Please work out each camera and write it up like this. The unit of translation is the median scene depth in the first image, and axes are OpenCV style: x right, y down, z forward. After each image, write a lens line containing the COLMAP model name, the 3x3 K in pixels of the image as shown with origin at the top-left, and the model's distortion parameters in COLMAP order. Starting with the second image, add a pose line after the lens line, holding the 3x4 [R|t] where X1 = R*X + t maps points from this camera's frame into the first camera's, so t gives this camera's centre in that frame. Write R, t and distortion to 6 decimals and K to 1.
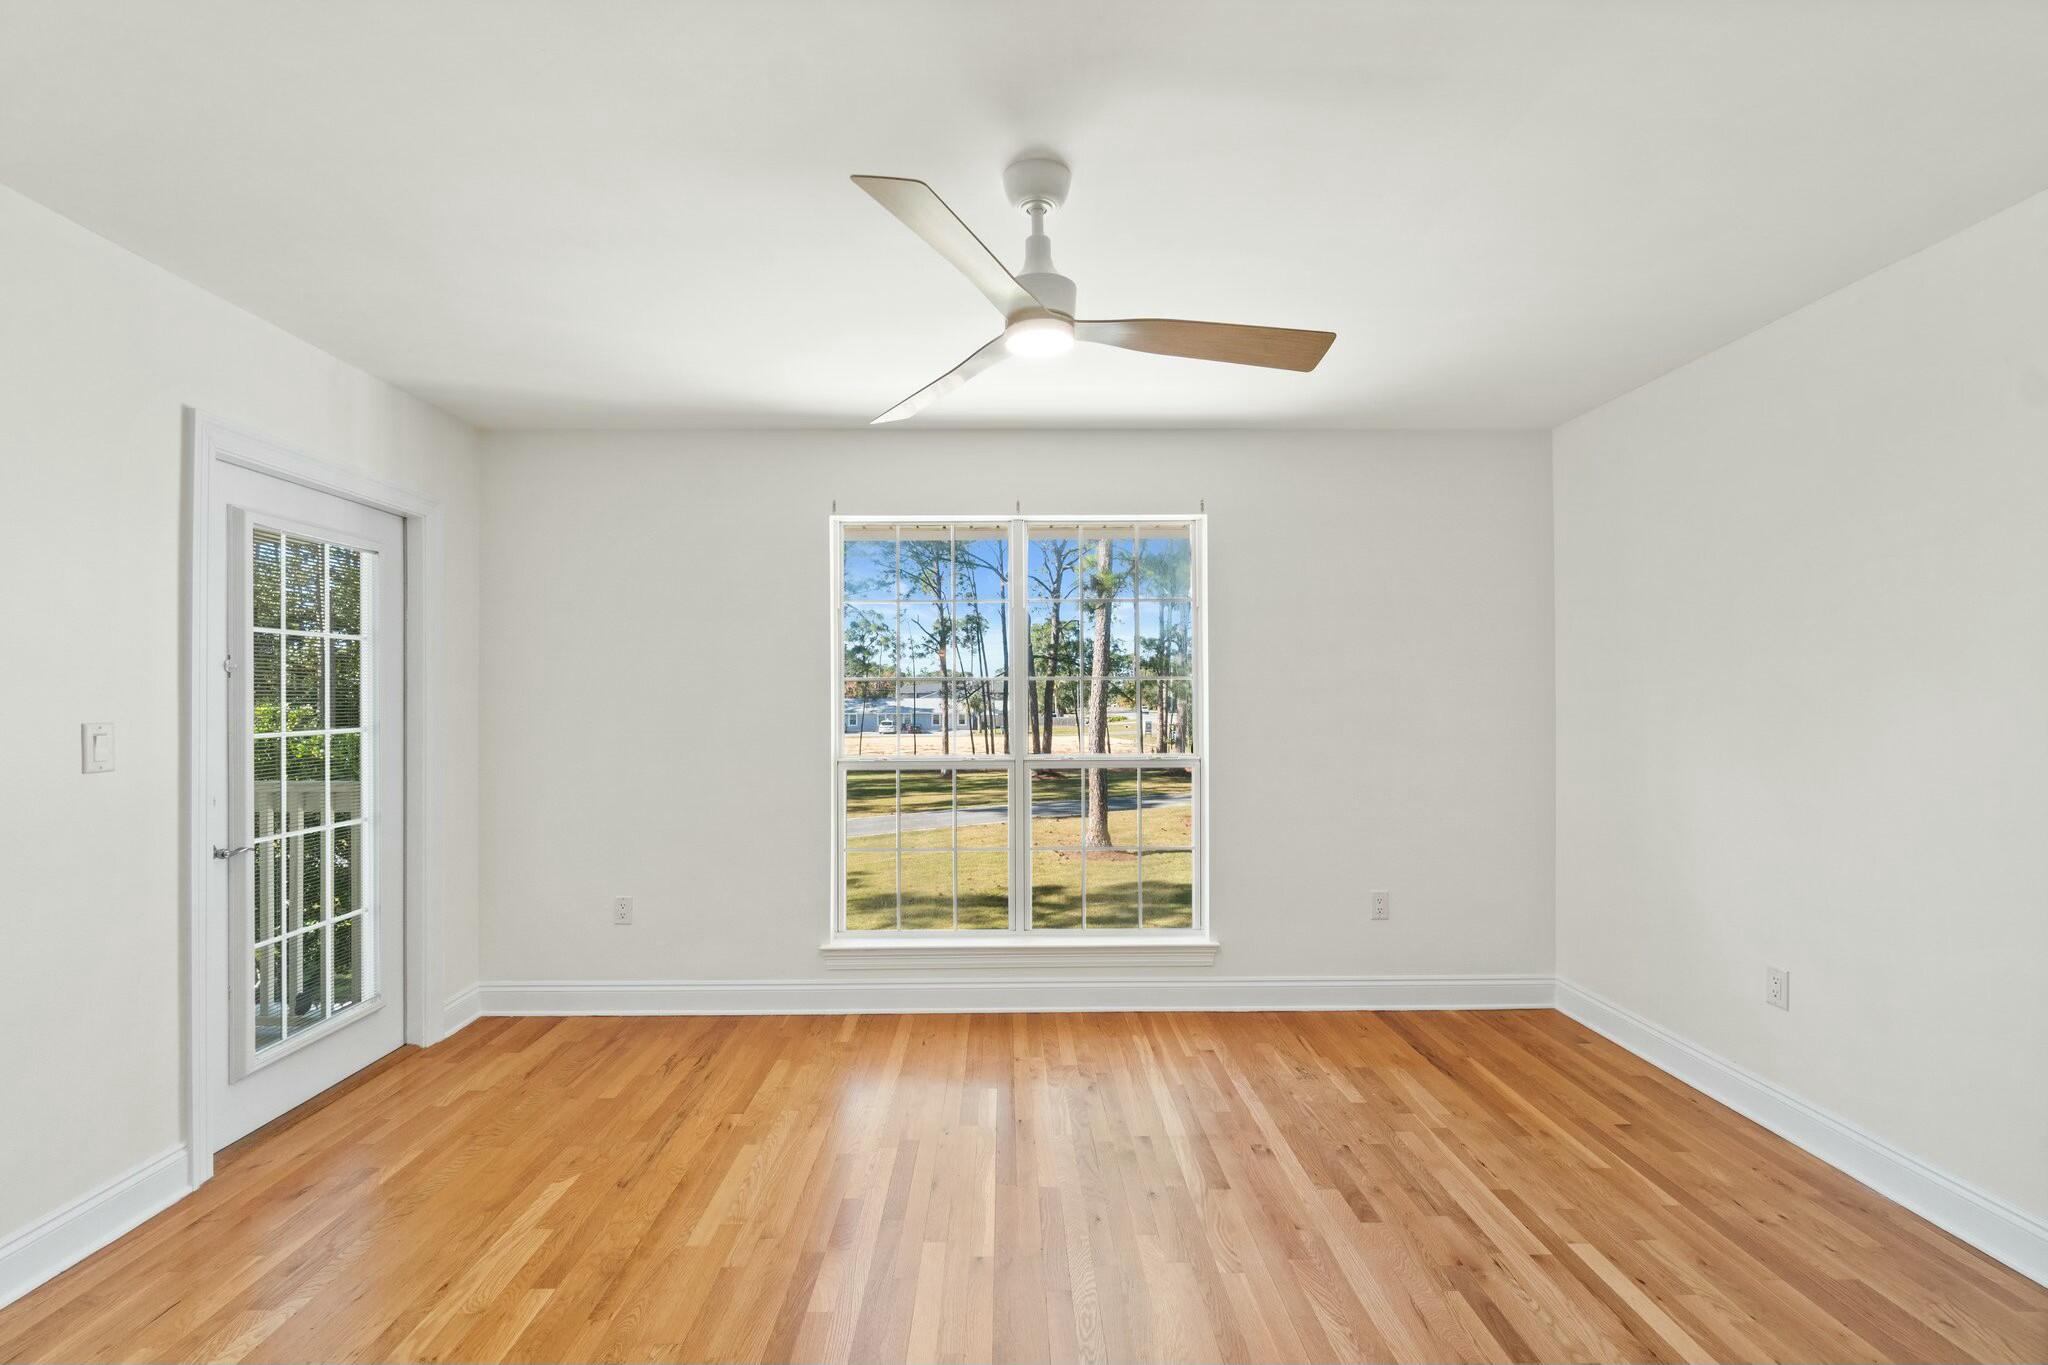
lens RADIAL K [[888.8, 0, 1024.0], [0, 888.8, 682.5], [0, 0, 1]] dist [-0.003557, 0.000524]
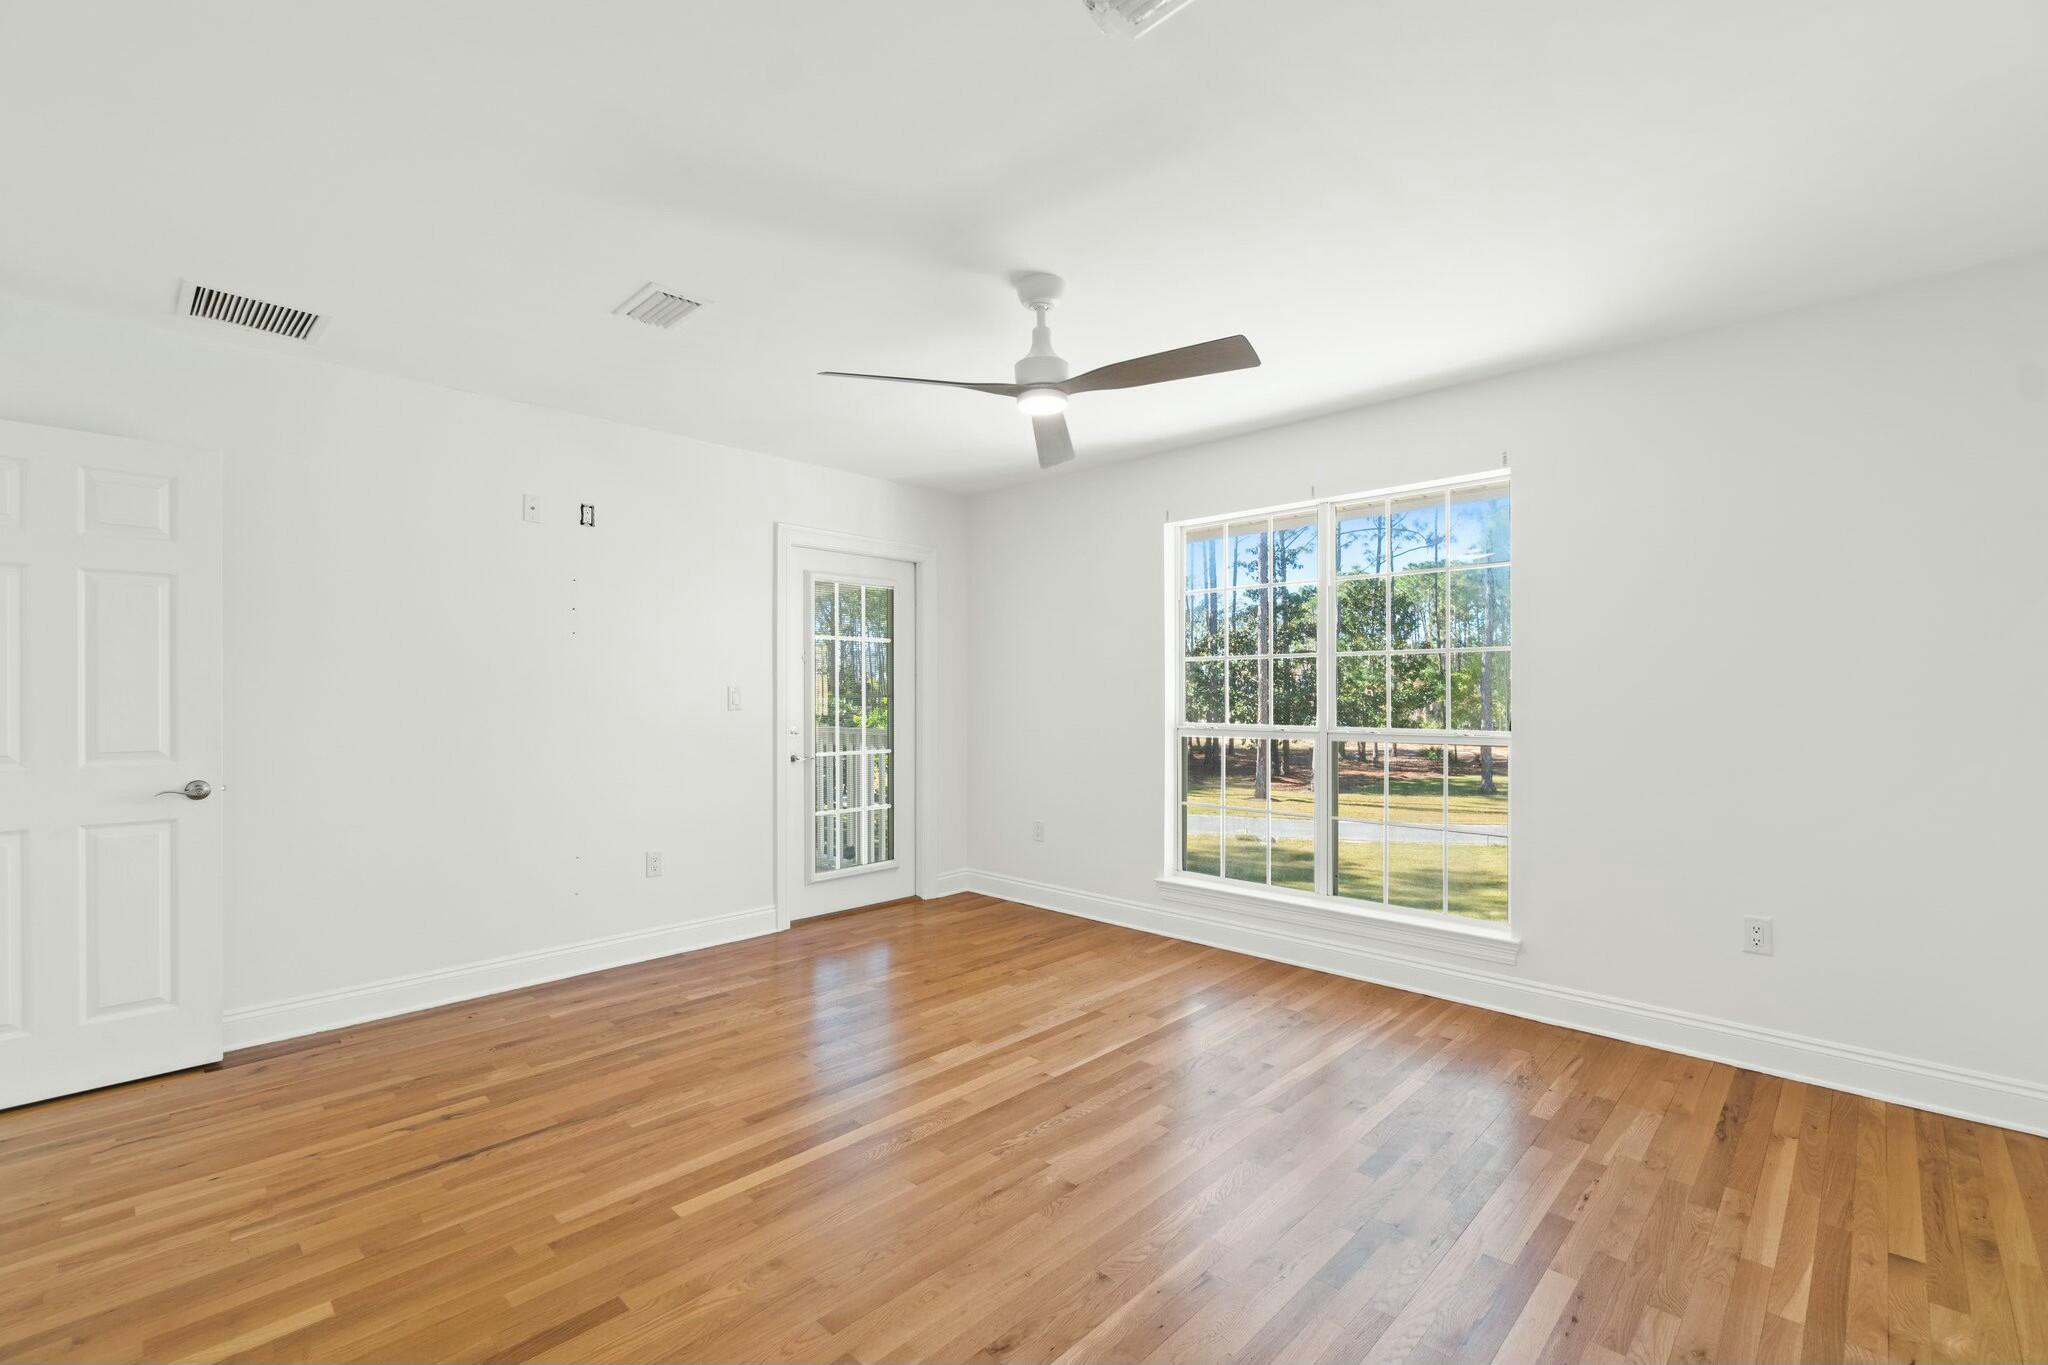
lens RADIAL K [[905.7, 0, 1022.8], [0, 905.7, 676.8], [0, 0, 1]] dist [0.000108, 0.000553]
pose [[0.705481, -0.010750, -0.708647, 0.608758], [0.010950, 0.999931, -0.004268, 0.027502], [0.708644, -0.004749, 0.705550, -0.004646]]
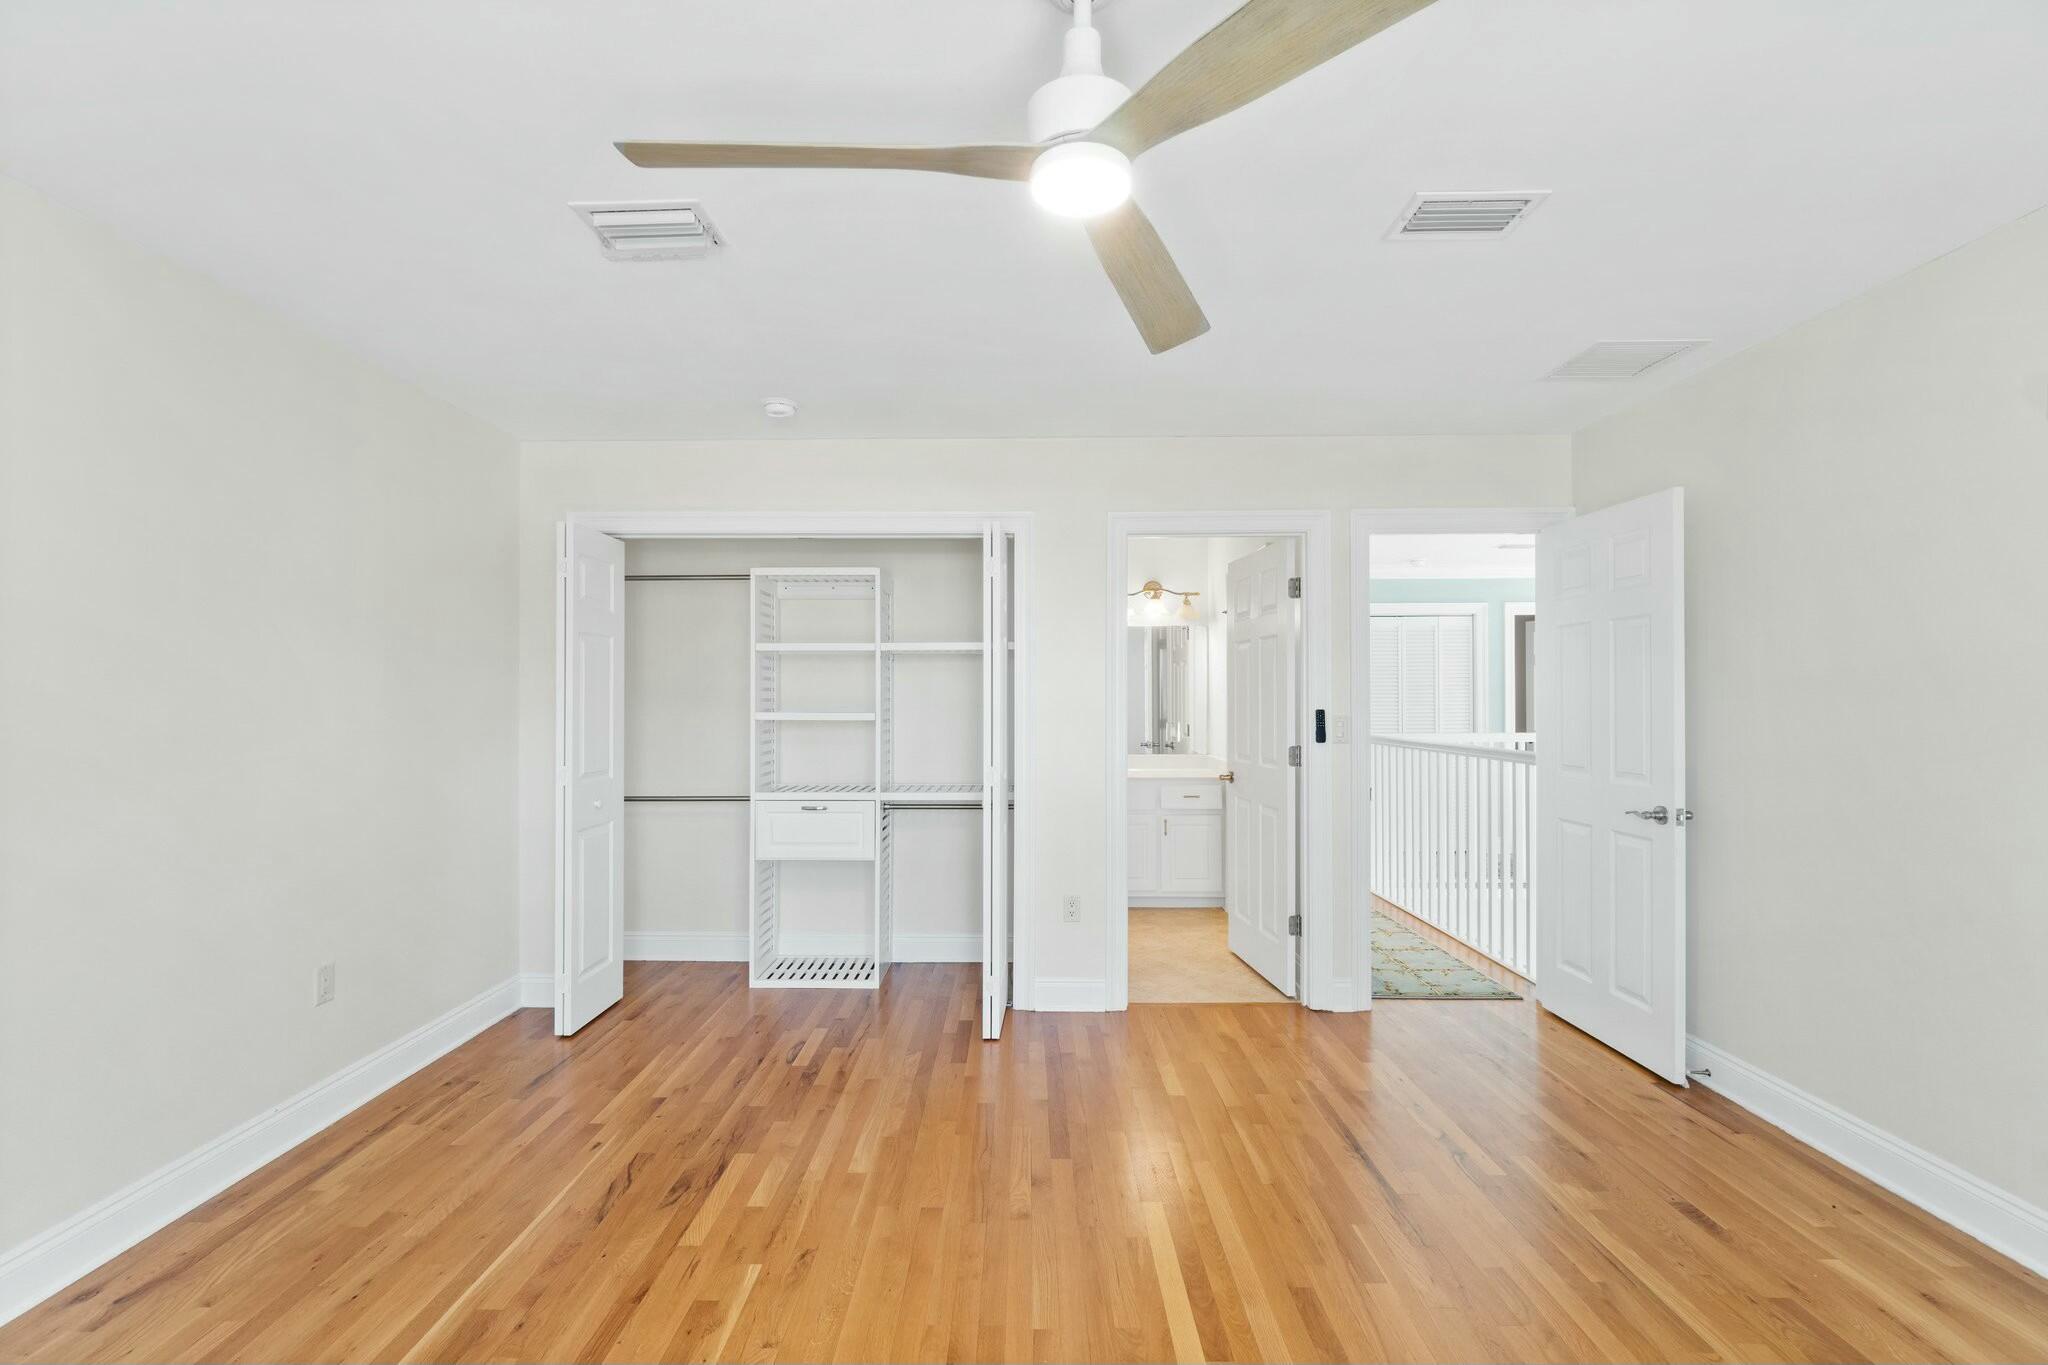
lens RADIAL K [[886.2, 0, 990.9], [0, 886.2, 687.1], [0, 0, 1]] dist [-0.003025, 0.000240]
pose [[-0.998332, 0.004417, 0.057571, 0.029583], [0.002834, 0.999616, -0.027549, 0.015260], [-0.057671, -0.027339, -0.997961, 1.040757]]
